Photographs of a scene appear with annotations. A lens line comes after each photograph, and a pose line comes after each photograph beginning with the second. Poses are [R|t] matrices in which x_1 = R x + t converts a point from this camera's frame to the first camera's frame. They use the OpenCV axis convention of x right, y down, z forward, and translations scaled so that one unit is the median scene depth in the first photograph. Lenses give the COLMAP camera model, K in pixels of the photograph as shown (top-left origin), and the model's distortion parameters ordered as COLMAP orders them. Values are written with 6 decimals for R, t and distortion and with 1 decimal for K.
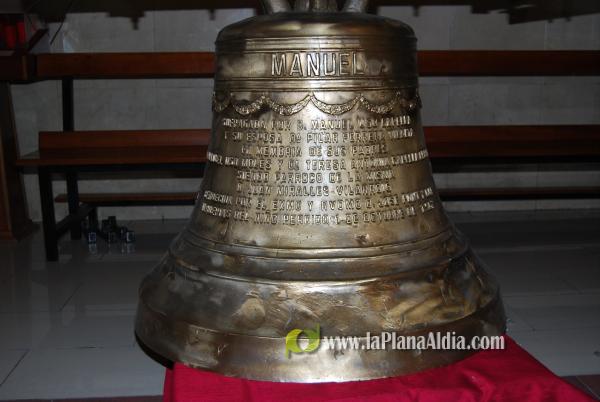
lens RADIAL K [[688.8, 0, 315.0], [0, 688.8, 219.3], [0, 0, 1]] dist [-0.048345, 0.000000]
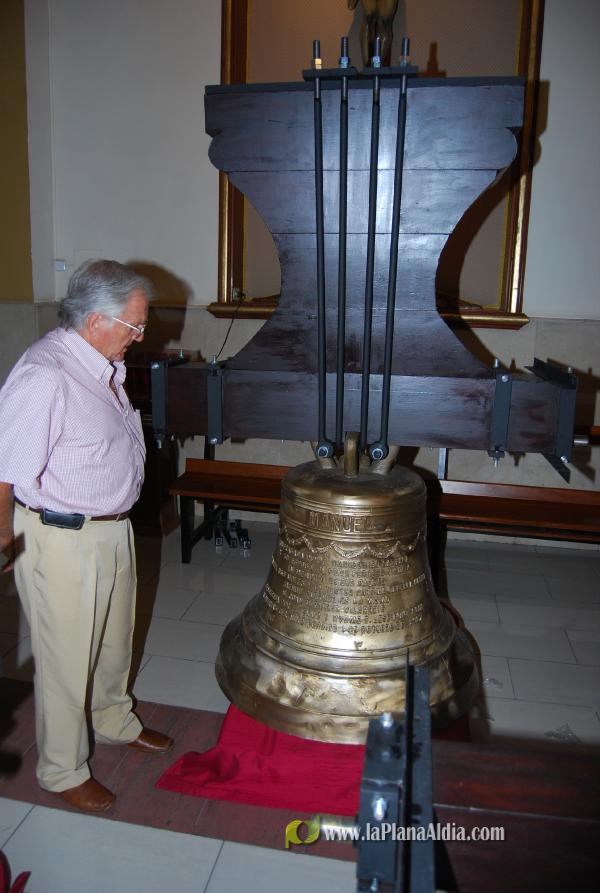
lens RADIAL K [[701.1, 0, 295.9], [0, 701.1, 438.0], [0, 0, 1]] dist [-0.087294, 0.024303]
pose [[0.960512, 0.086815, -0.264350, 0.288093], [-0.084037, 0.996224, 0.021820, -0.422515], [0.265246, 0.001257, 0.964180, -0.451843]]
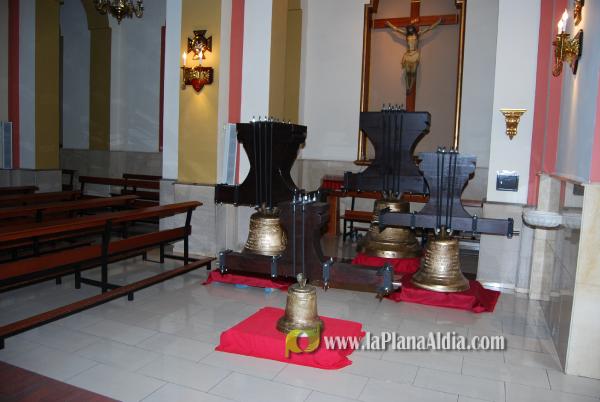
lens RADIAL K [[472.2, 0, 305.2], [0, 472.2, 202.7], [0, 0, 1]] dist [-0.089960, 0.032297]
pose [[0.888554, 0.085279, -0.450776, 1.258975], [-0.132885, 0.988292, -0.074969, 0.141566], [0.439106, 0.126515, 0.889483, -3.131129]]
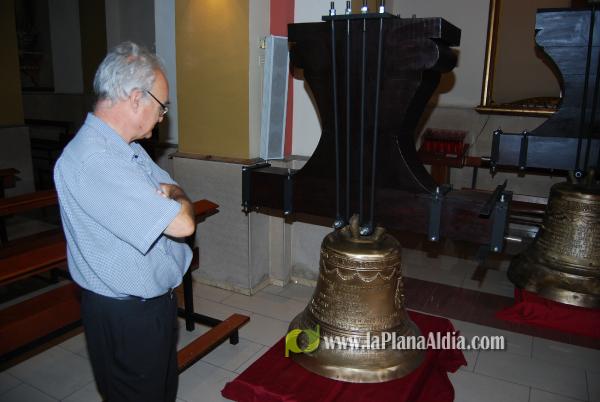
lens RADIAL K [[472.2, 0, 304.7], [0, 472.2, 200.5], [0, 0, 1]] dist [-0.089960, 0.032297]
pose [[0.840345, 0.144755, -0.522367, 0.017389], [-0.134127, 0.989244, 0.058360, -0.203119], [0.525196, 0.021021, 0.850722, -1.461229]]
